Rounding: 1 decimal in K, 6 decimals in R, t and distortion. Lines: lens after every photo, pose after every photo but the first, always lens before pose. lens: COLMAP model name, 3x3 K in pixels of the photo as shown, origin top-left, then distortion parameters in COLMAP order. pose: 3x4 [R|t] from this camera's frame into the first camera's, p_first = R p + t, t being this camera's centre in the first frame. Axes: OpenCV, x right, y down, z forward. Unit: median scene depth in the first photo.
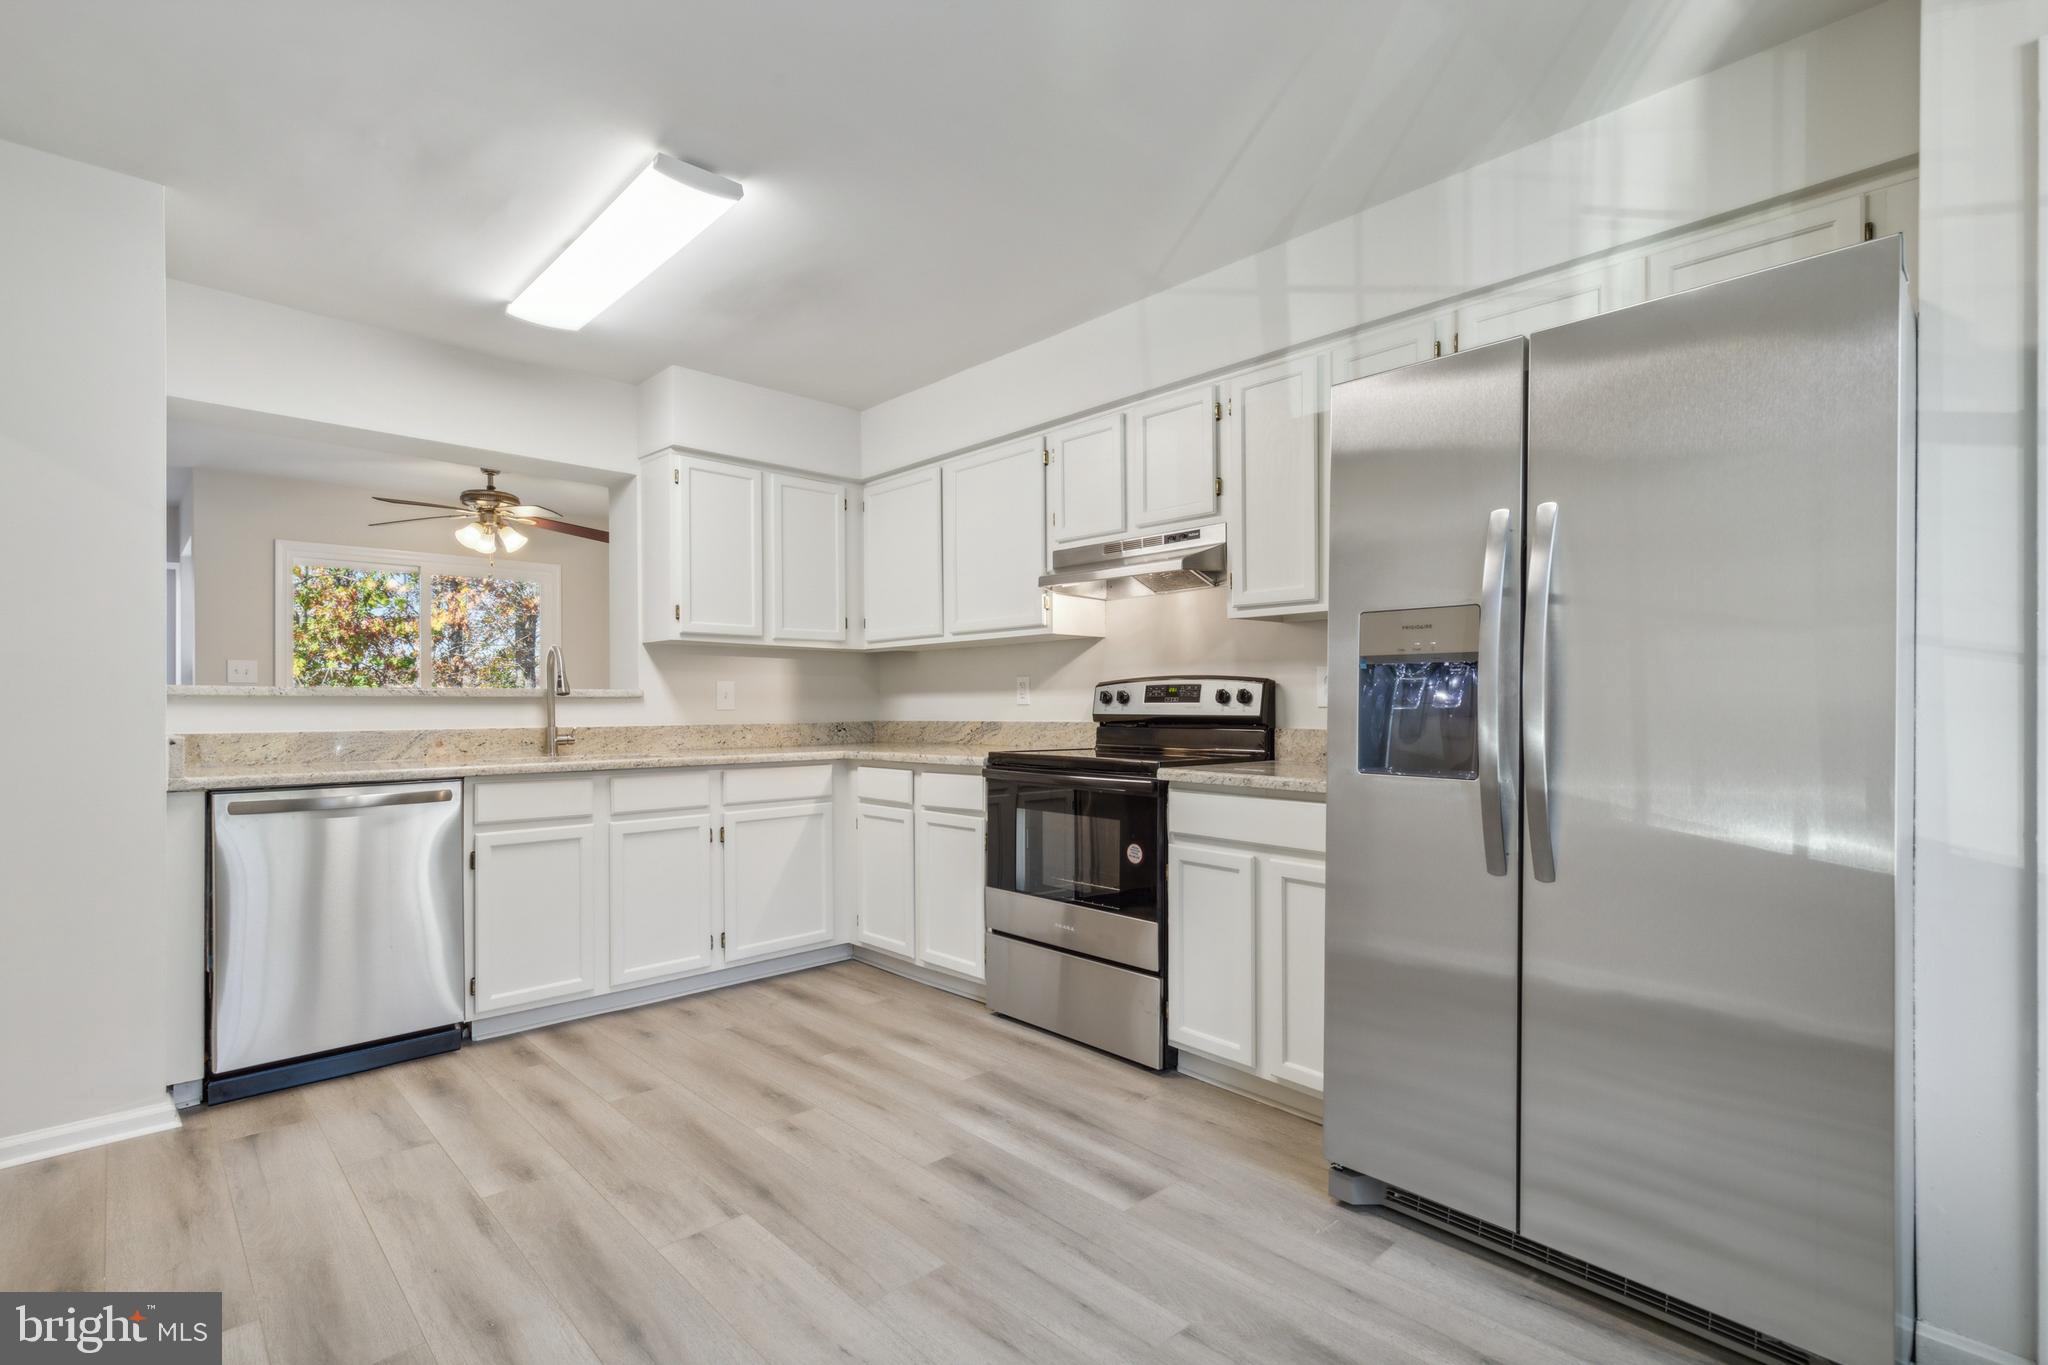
lens RADIAL K [[954.4, 0, 1025.2], [0, 954.4, 693.6], [0, 0, 1]] dist [0.000315, -0.000877]
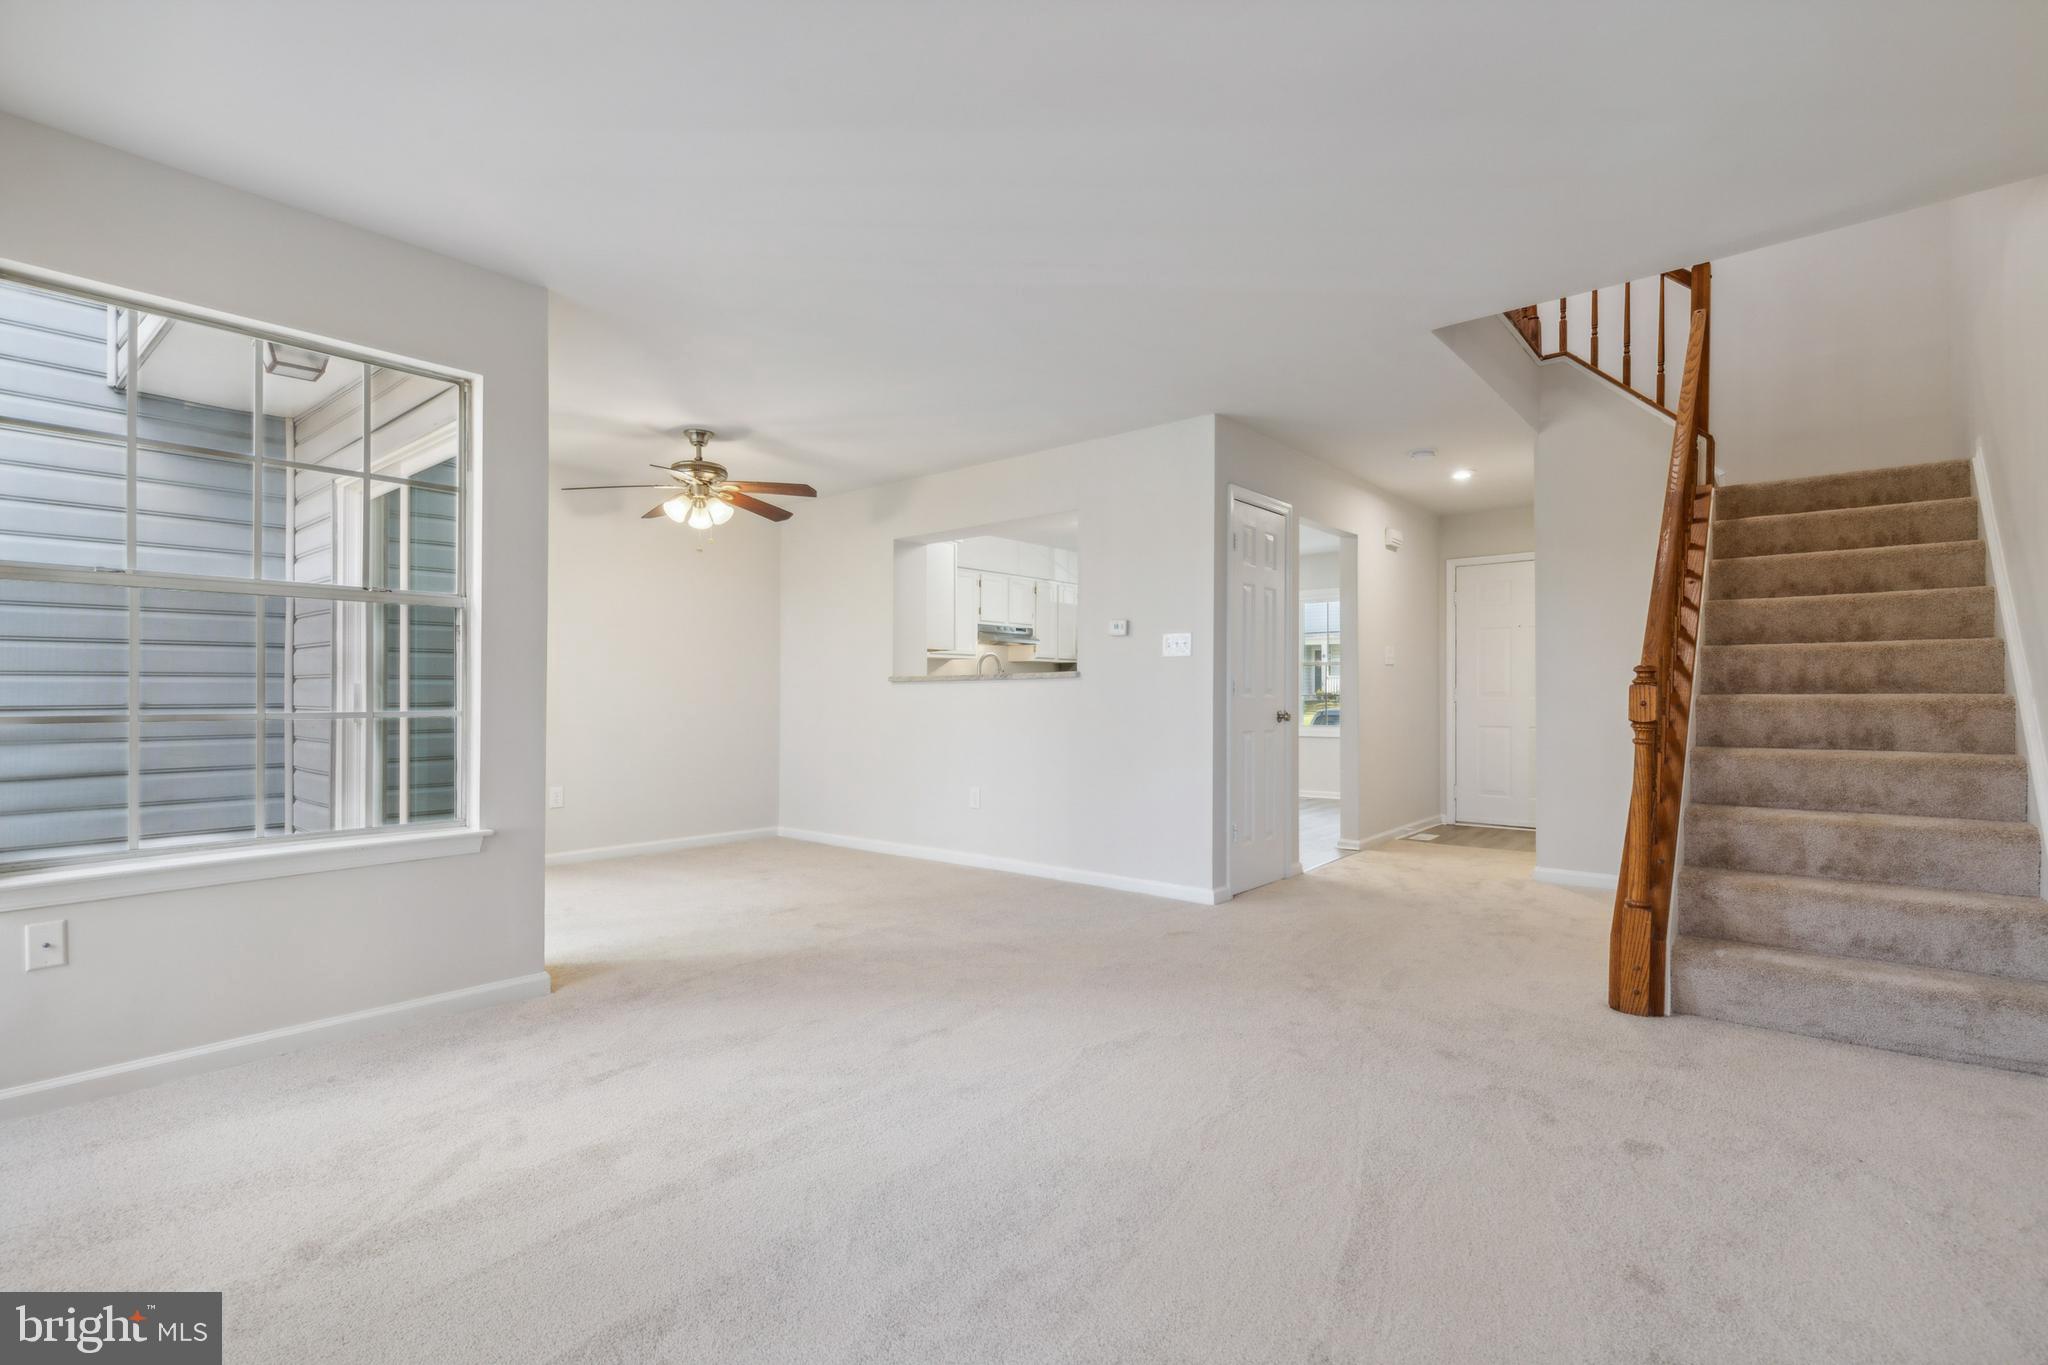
lens RADIAL K [[954.4, 0, 1025.2], [0, 954.4, 693.6], [0, 0, 1]] dist [0.000315, -0.000877]
pose [[-0.117673, 0.003742, 0.993045, -2.924024], [-0.012334, 0.999910, -0.005230, 0.047768], [-0.992976, -0.012864, -0.117617, 1.452007]]
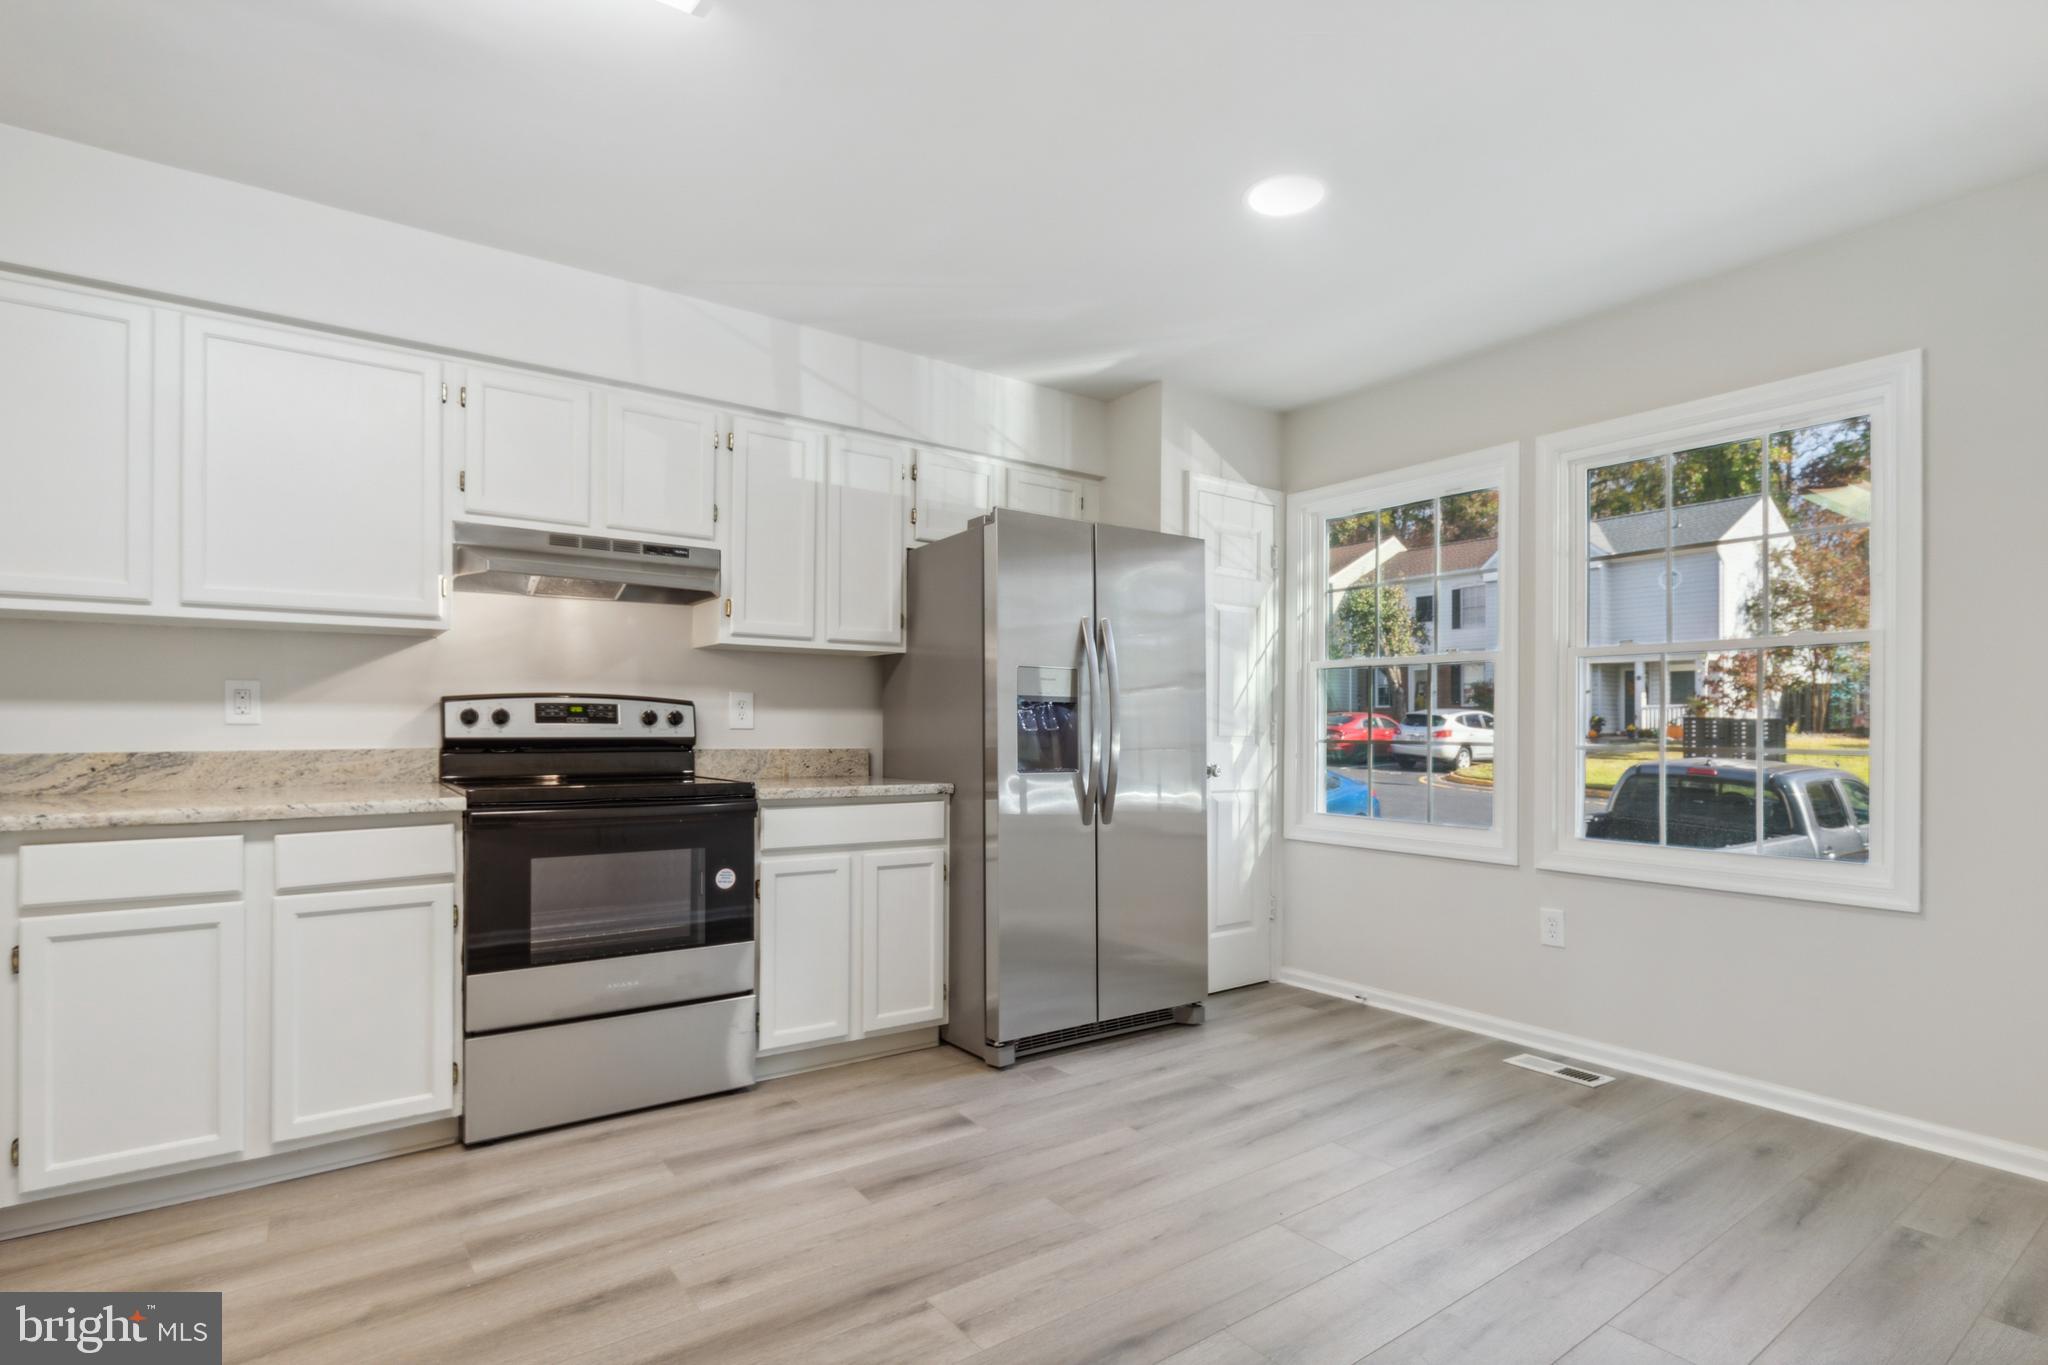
lens RADIAL K [[988.2, 0, 1020.1], [0, 988.2, 715.3], [0, 0, 1]] dist [0.001229, 0.000199]
pose [[0.134896, 0.014436, 0.990755, -0.854050], [-0.017003, 0.999780, -0.012253, 0.007086], [-0.990714, -0.015193, 0.135112, 0.565312]]
